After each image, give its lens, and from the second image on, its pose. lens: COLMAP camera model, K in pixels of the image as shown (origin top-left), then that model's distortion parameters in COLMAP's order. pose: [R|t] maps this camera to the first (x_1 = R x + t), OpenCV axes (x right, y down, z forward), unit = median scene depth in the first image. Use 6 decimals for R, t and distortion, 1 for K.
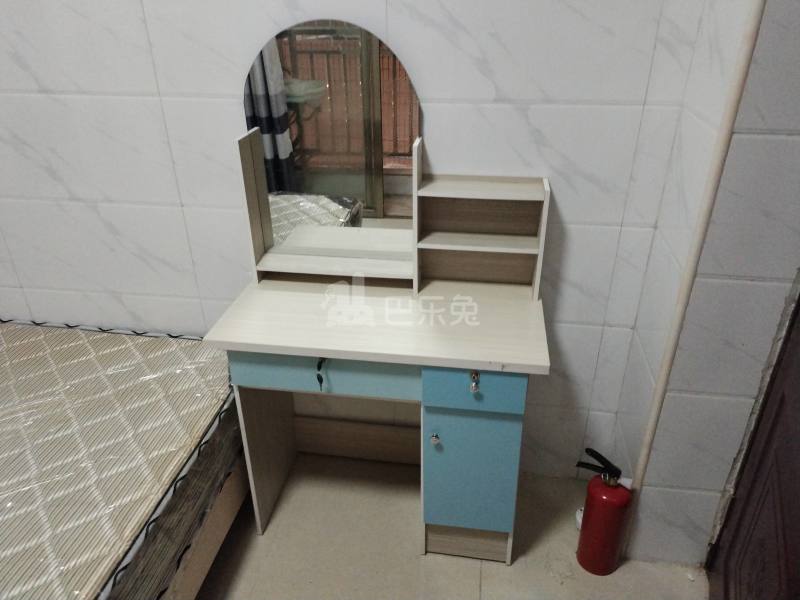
lens RADIAL K [[592.0, 0, 400.0], [0, 592.0, 300.0], [0, 0, 1]] dist [0.070248, -0.062247]
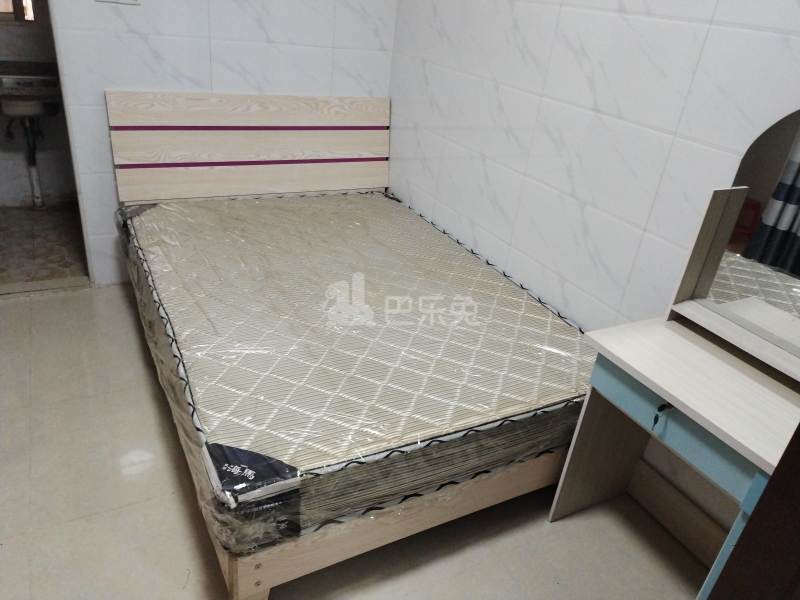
lens RADIAL K [[592.0, 0, 400.0], [0, 592.0, 300.0], [0, 0, 1]] dist [0.070248, -0.062247]
pose [[0.600458, 0.438452, -0.668737, 0.179419], [-0.471530, 0.869557, 0.146732, 0.007232], [0.645840, 0.227223, 0.728876, -0.086689]]
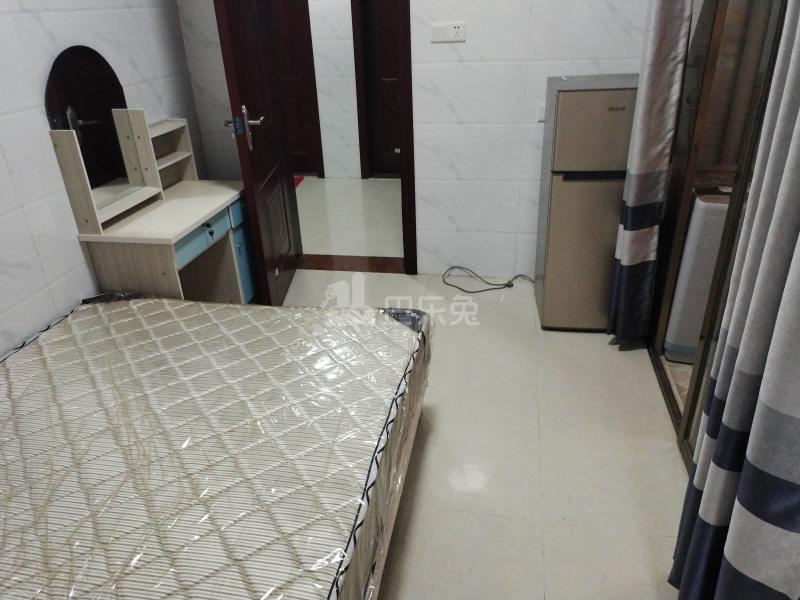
lens RADIAL K [[592.0, 0, 400.0], [0, 592.0, 300.0], [0, 0, 1]] dist [0.070248, -0.062247]
pose [[0.019997, -0.439637, 0.897953, -1.626432], [0.500745, 0.781771, 0.371603, -0.084865], [-0.865364, 0.442214, 0.235780, 0.137244]]
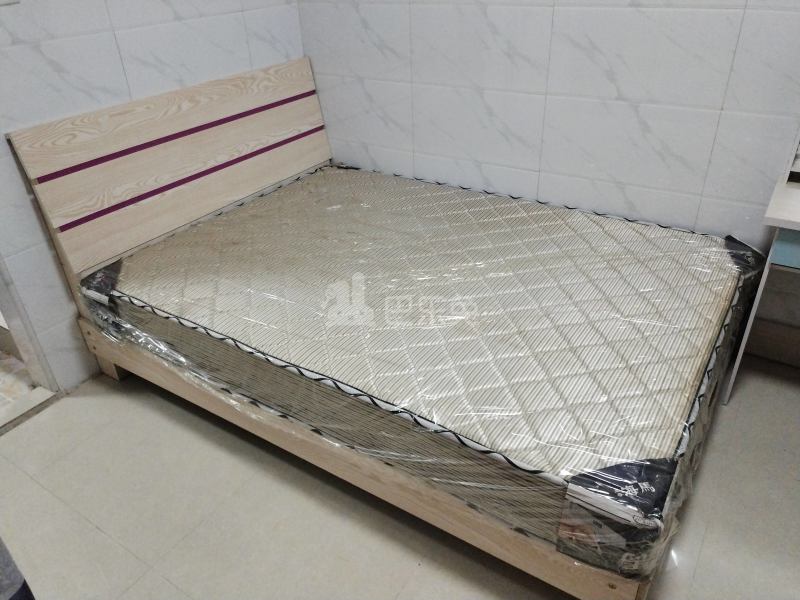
lens RADIAL K [[601.4, 0, 400.0], [0, 601.4, 300.0], [0, 0, 1]] dist [-0.000592, -0.002616]
pose [[0.913648, 0.186731, -0.361081, -0.486499], [-0.164345, 0.982099, 0.092043, 0.217004], [0.371805, -0.024753, 0.927981, -0.341320]]
